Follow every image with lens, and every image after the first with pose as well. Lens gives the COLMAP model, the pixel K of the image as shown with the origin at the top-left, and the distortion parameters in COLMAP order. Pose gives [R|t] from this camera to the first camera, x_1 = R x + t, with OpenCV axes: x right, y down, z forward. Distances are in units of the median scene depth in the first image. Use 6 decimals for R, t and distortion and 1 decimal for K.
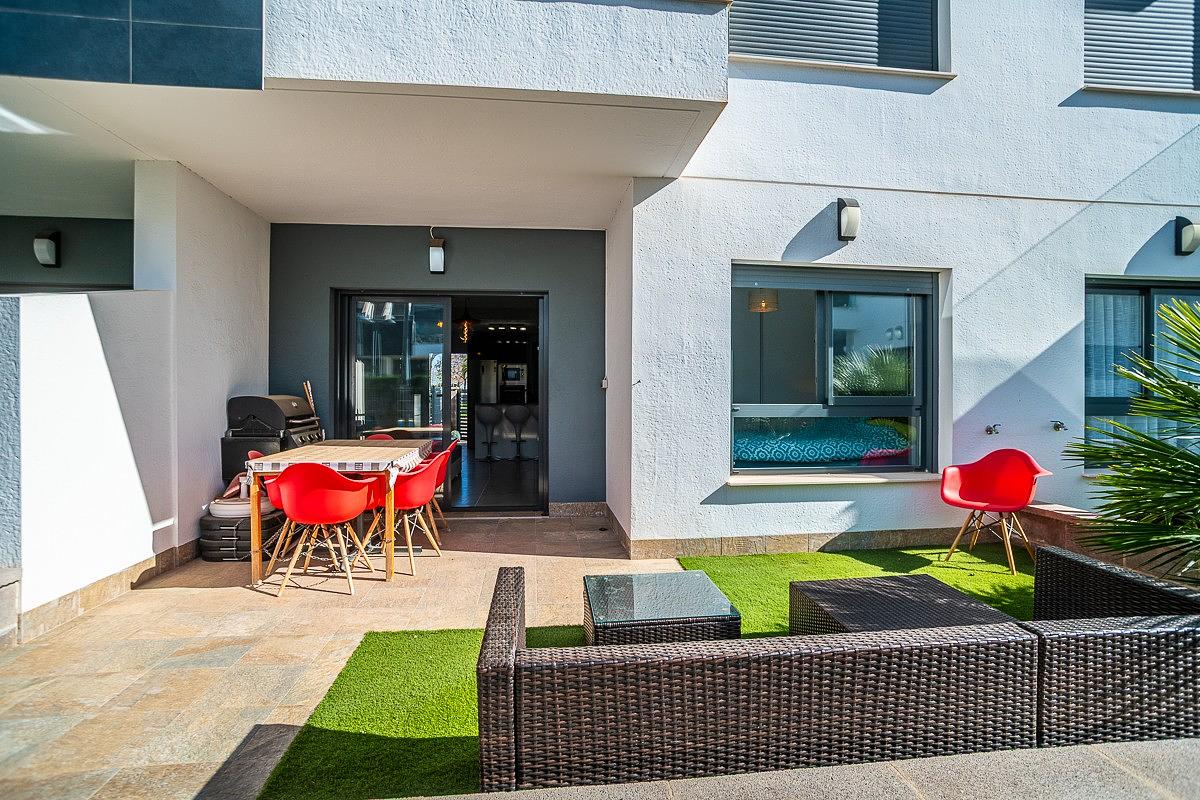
lens RADIAL K [[596.0, 0, 605.1], [0, 596.0, 392.3], [0, 0, 1]] dist [-0.022919, 0.004030]
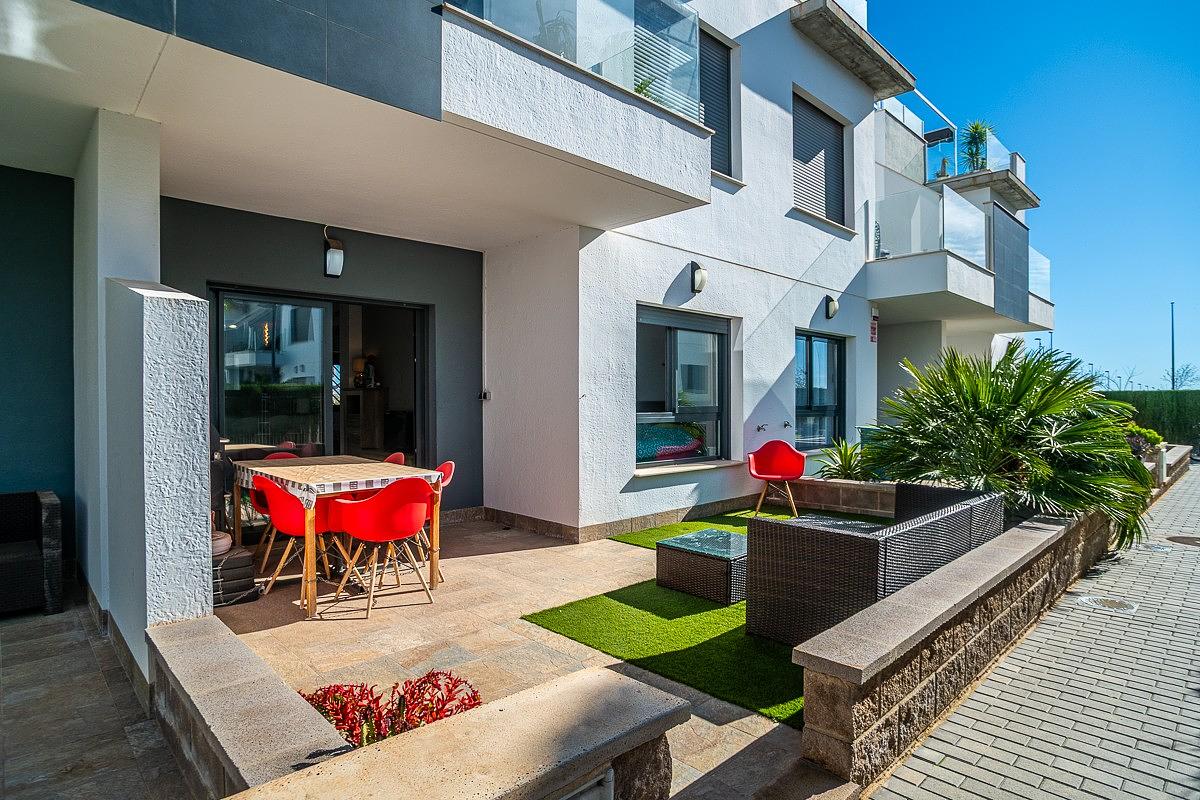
lens RADIAL K [[641.9, 0, 598.5], [0, 641.9, 400.2], [0, 0, 1]] dist [0.002416, -0.000004]
pose [[0.803257, -0.003220, 0.595624, -0.667605], [0.003067, 0.999994, 0.001270, -0.010326], [-0.595625, 0.000806, 0.803262, -0.059057]]
